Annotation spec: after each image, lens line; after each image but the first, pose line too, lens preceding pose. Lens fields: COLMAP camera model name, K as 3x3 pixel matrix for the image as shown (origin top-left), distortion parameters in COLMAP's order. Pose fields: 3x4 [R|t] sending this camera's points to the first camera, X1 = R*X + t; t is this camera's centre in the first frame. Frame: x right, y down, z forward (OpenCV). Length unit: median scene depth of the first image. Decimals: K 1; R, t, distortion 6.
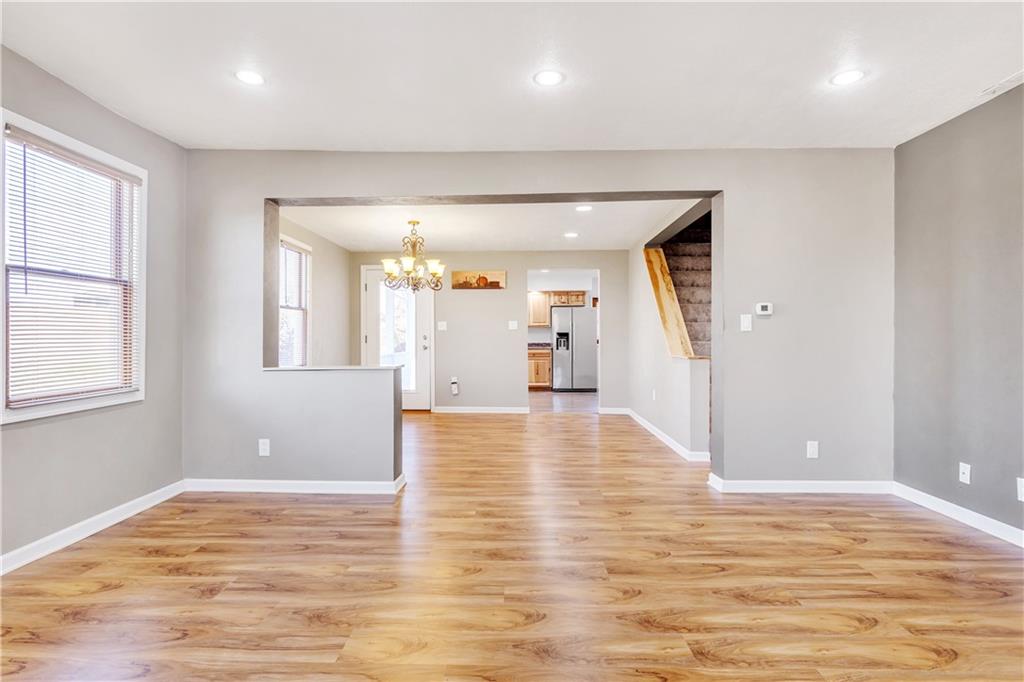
lens RADIAL K [[506.7, 0, 509.9], [0, 506.7, 339.7], [0, 0, 1]] dist [-0.002924, 0.000079]
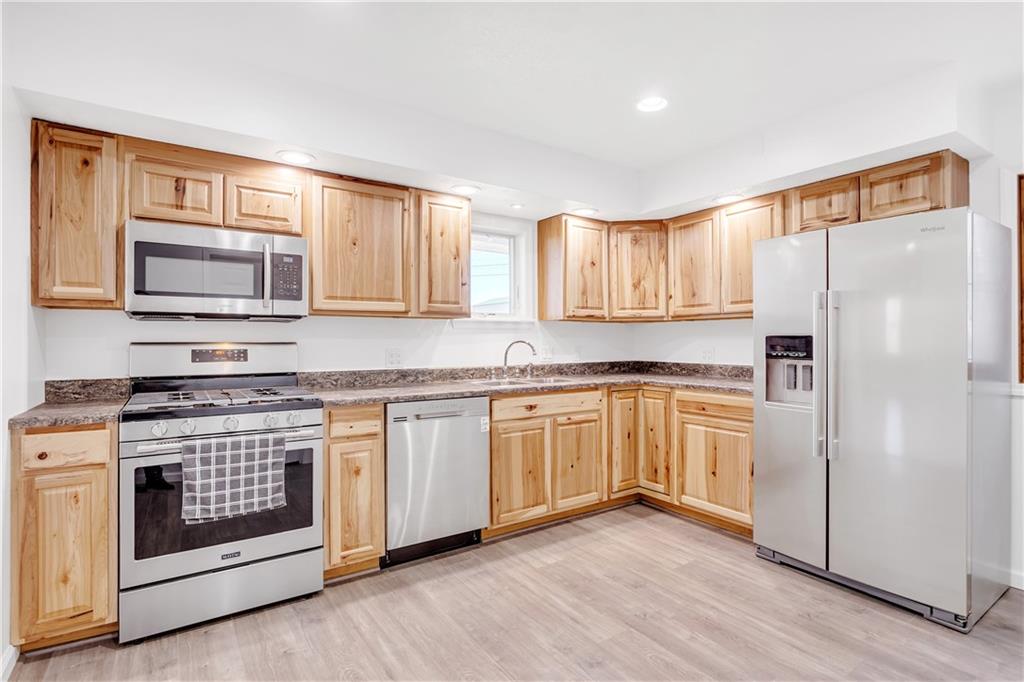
lens RADIAL K [[506.7, 0, 512.0], [0, 506.7, 340.8], [0, 0, 1]] dist [-0.002924, 0.000079]
pose [[0.579293, -0.005127, -0.815104, 0.234633], [0.004734, 0.999985, -0.002925, -0.010824], [0.815106, -0.002164, 0.579308, 0.750007]]
